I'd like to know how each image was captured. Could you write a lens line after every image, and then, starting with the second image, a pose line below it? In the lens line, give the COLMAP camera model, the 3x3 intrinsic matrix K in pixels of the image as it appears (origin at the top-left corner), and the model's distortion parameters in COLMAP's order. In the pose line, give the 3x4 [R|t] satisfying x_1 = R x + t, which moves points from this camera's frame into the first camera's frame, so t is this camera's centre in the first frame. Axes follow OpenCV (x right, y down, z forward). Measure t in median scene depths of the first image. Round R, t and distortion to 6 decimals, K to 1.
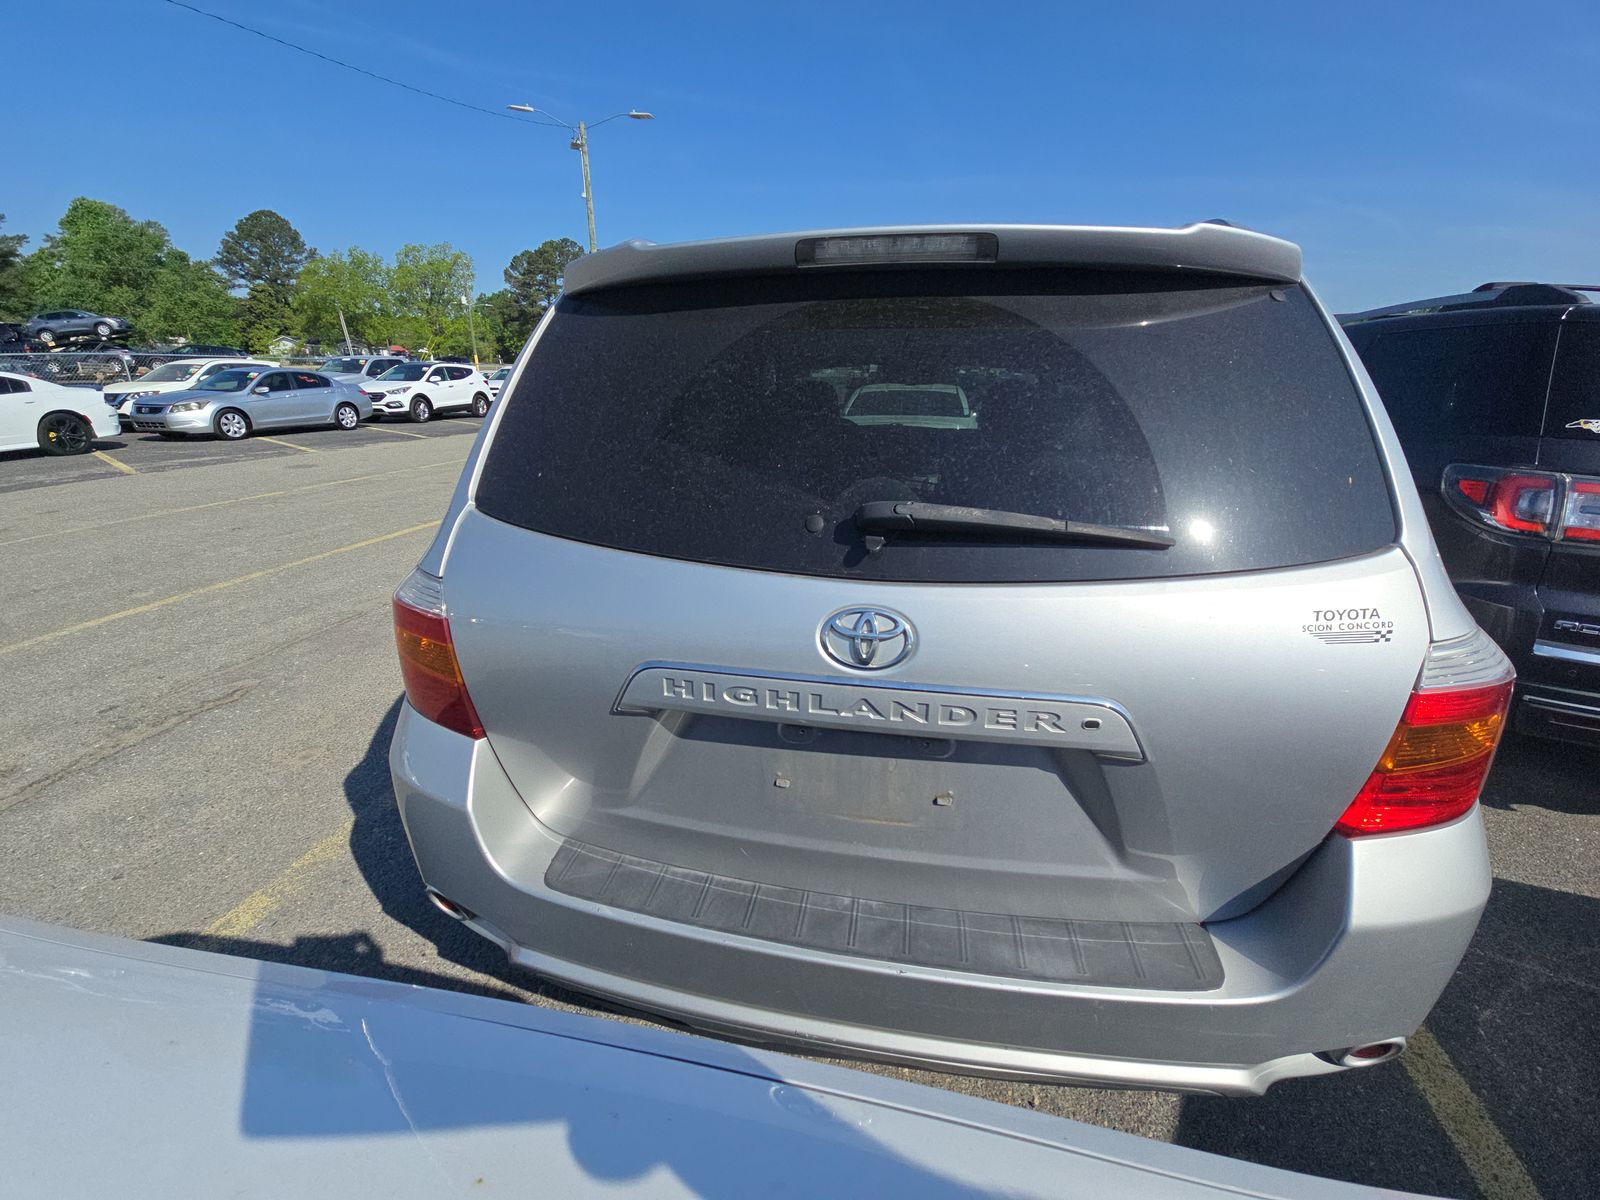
lens RADIAL K [[636.6, 0, 800.0], [0, 636.6, 600.0], [0, 0, 1]] dist [-0.000460, -0.000025]
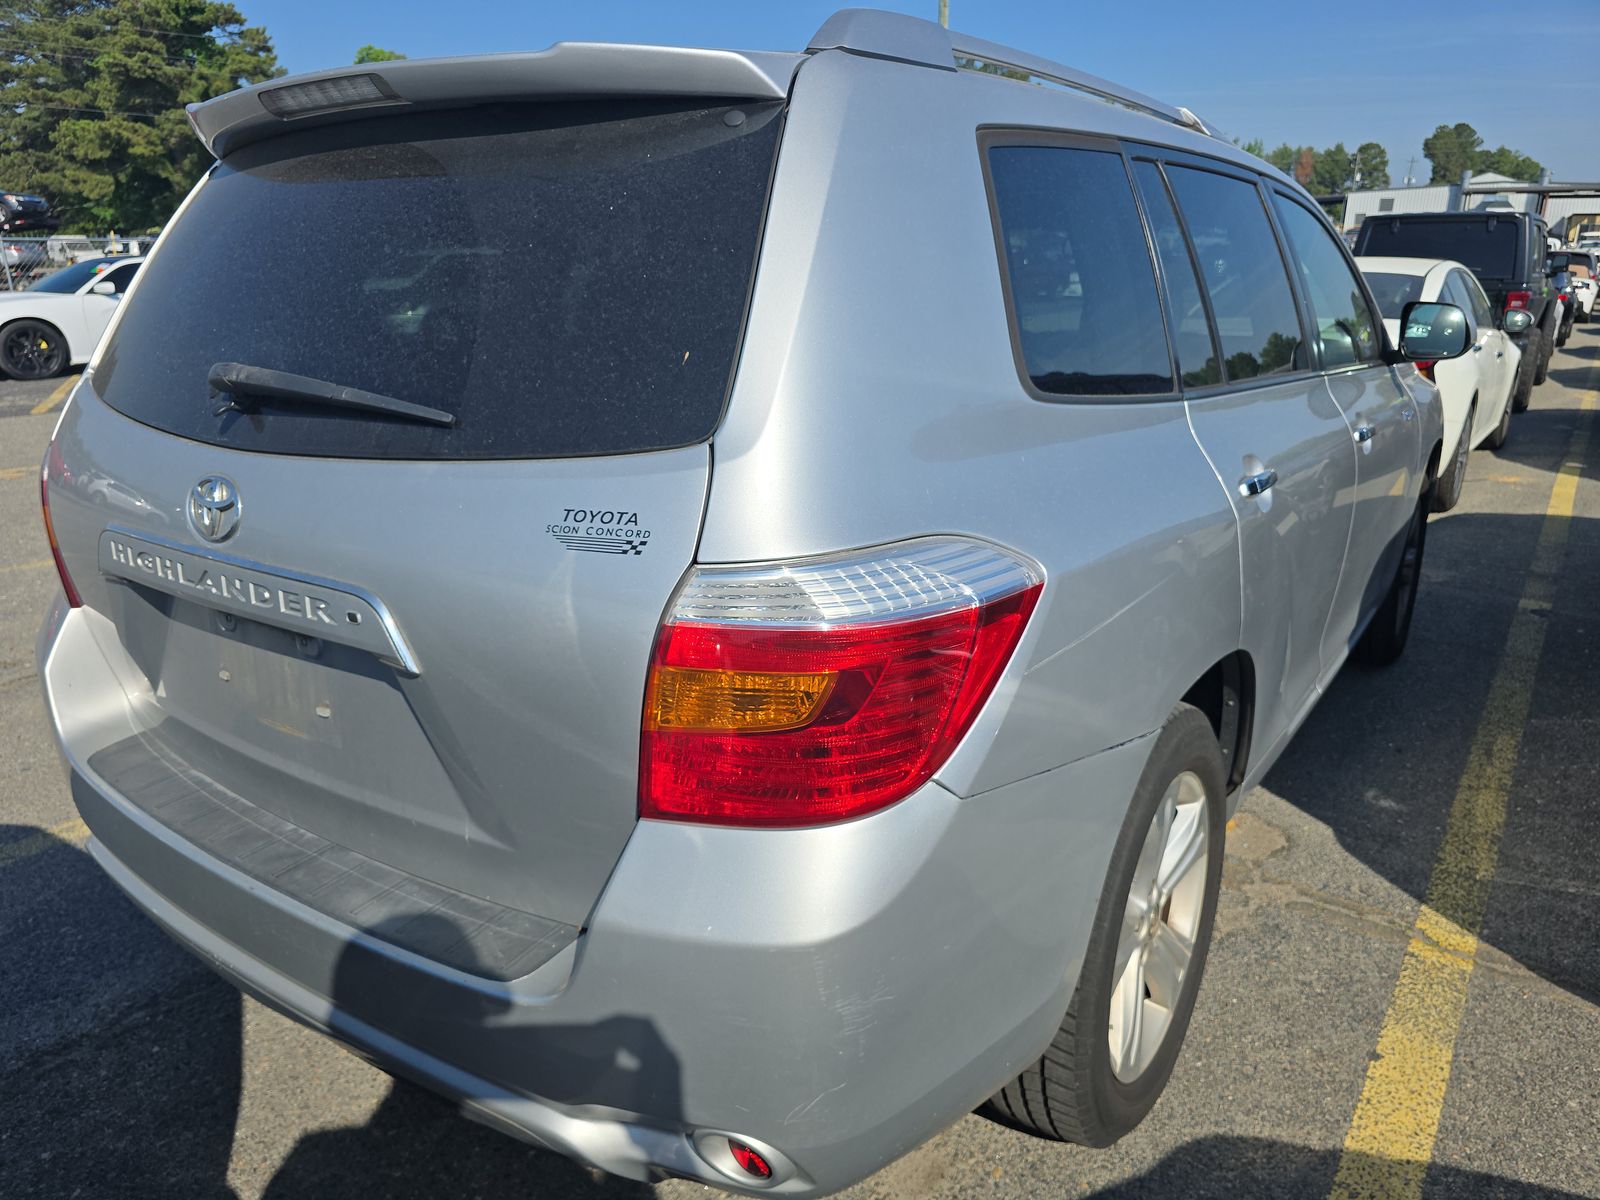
lens RADIAL K [[1105.9, 0, 800.0], [0, 1105.9, 600.0], [0, 0, 1]] dist [-0.000667, 0.000072]
pose [[0.917915, 0.113544, -0.380185, 1.635654], [-0.128006, 0.991690, -0.012883, 0.112813], [0.375563, 0.060491, 0.924821, -0.196624]]
